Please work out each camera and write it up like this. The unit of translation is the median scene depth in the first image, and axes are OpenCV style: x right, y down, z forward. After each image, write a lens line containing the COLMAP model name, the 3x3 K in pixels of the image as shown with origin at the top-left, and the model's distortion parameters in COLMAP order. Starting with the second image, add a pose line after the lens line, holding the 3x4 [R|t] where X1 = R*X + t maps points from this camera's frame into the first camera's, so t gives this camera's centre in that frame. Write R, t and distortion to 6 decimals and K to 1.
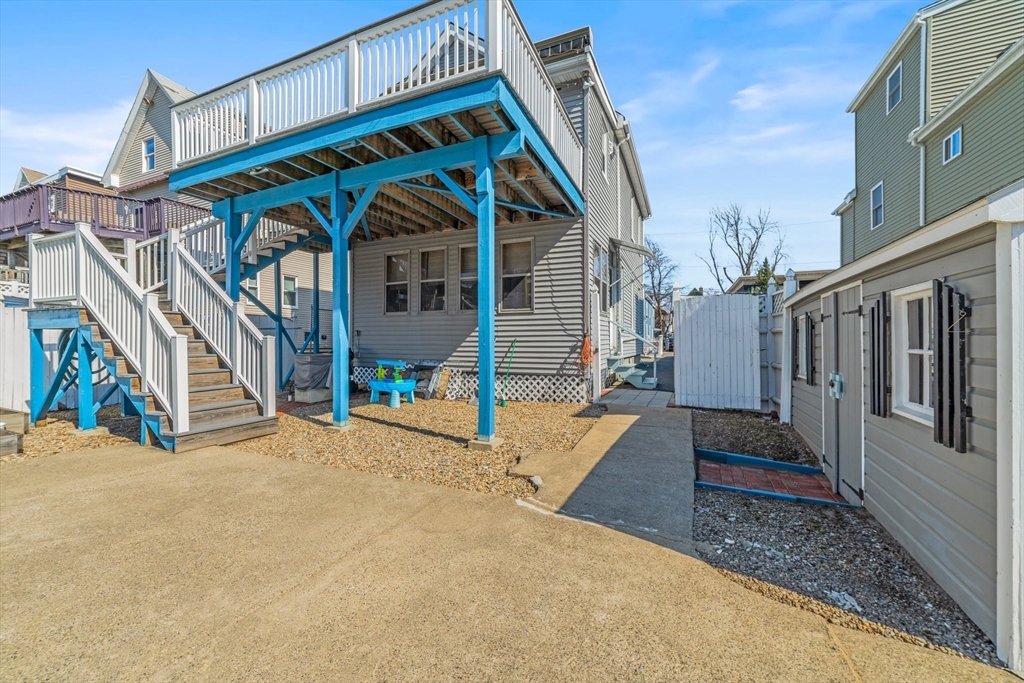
lens RADIAL K [[405.6, 0, 512.0], [0, 405.6, 341.5], [0, 0, 1]] dist [-0.000263, -0.000024]
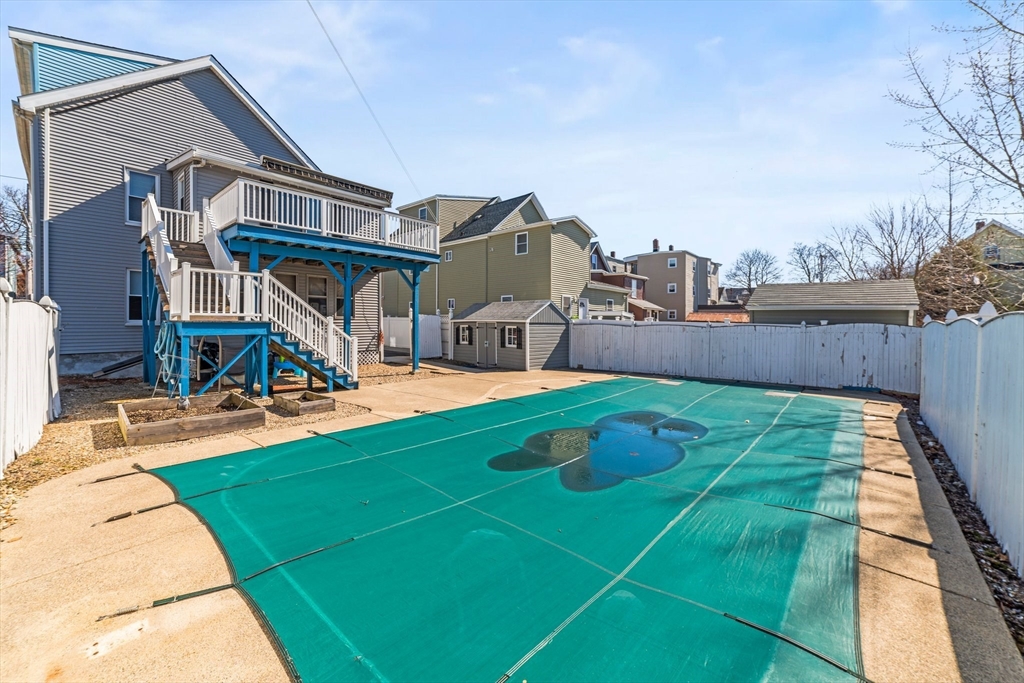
lens RADIAL K [[405.6, 0, 512.0], [0, 405.6, 341.5], [0, 0, 1]] dist [-0.000263, -0.000024]
pose [[0.286460, -0.037549, 0.957356, -1.843693], [-0.003662, 0.999182, 0.040285, -0.053988], [-0.958085, -0.015046, 0.286088, -0.297385]]
